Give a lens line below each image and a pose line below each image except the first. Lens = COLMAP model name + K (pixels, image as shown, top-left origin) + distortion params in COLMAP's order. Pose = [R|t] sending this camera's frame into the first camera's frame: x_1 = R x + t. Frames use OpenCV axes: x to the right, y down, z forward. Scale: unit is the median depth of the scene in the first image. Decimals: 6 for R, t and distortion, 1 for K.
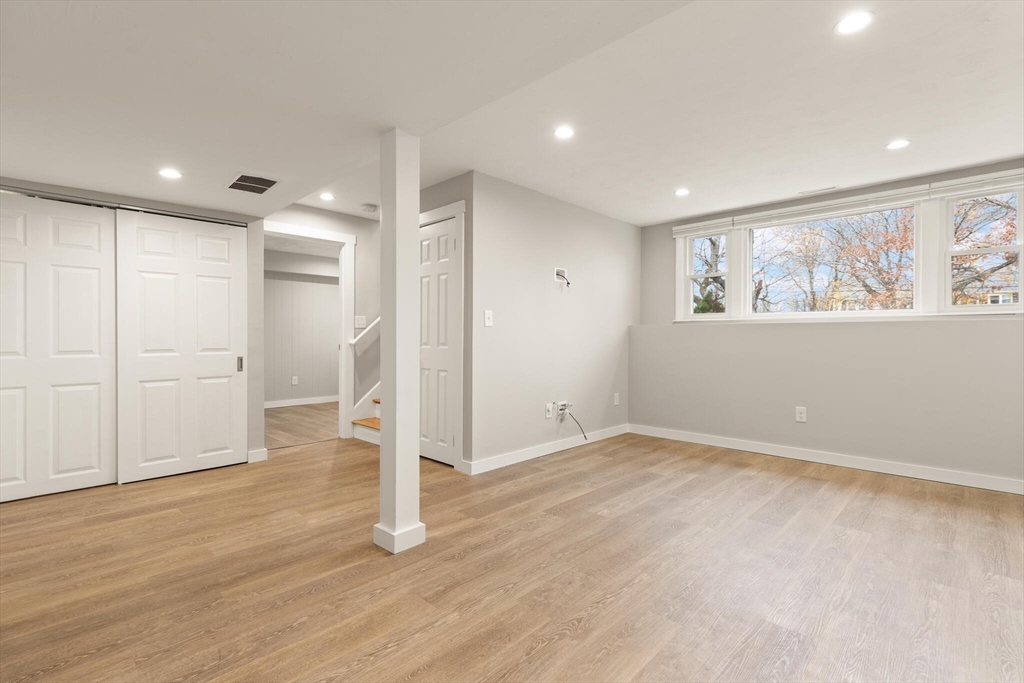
lens RADIAL K [[469.8, 0, 519.2], [0, 469.8, 341.1], [0, 0, 1]] dist [0.007420, -0.003478]
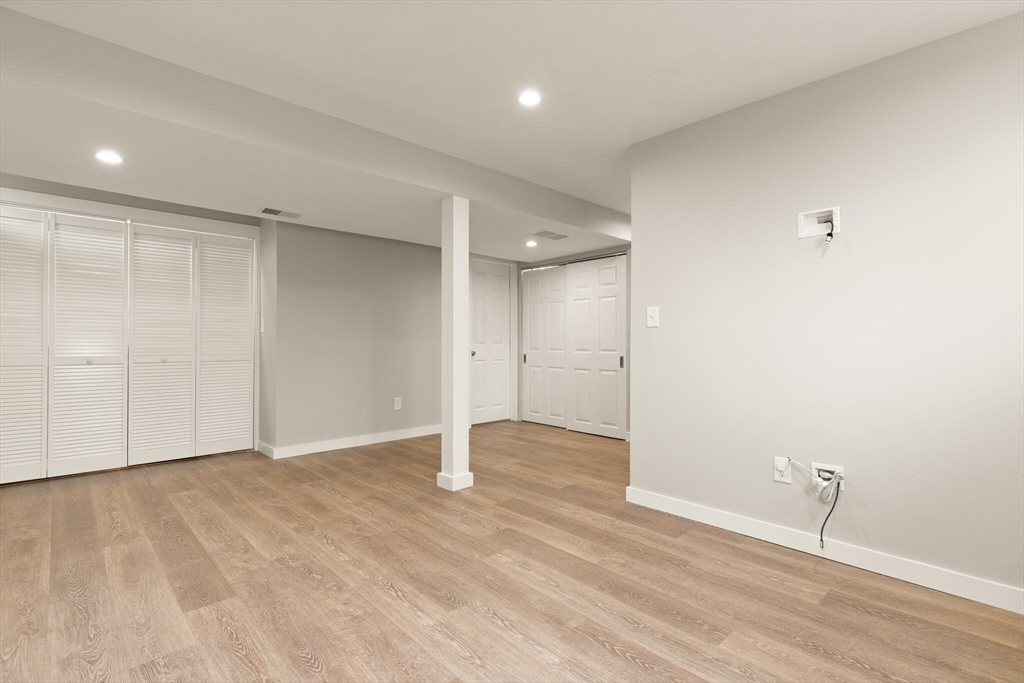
lens RADIAL K [[469.8, 0, 503.6], [0, 469.8, 333.5], [0, 0, 1]] dist [0.007420, -0.003478]
pose [[-0.054581, -0.018370, -0.998340, 0.976218], [-0.008615, 0.999802, -0.017926, -0.004199], [0.998472, 0.007622, -0.054728, 1.031180]]
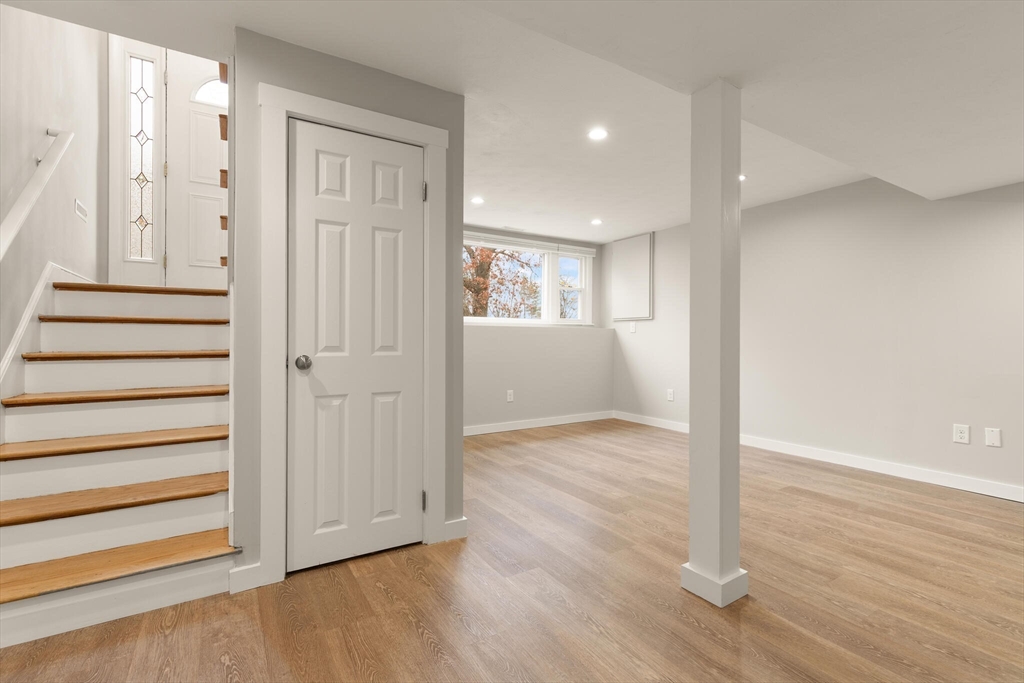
lens RADIAL K [[469.8, 0, 507.0], [0, 469.8, 341.6], [0, 0, 1]] dist [0.007420, -0.003478]
pose [[0.247579, -0.006974, 0.968843, -0.953475], [0.004678, 0.999971, 0.006002, -0.007071], [-0.968856, 0.003046, 0.247604, 0.967267]]
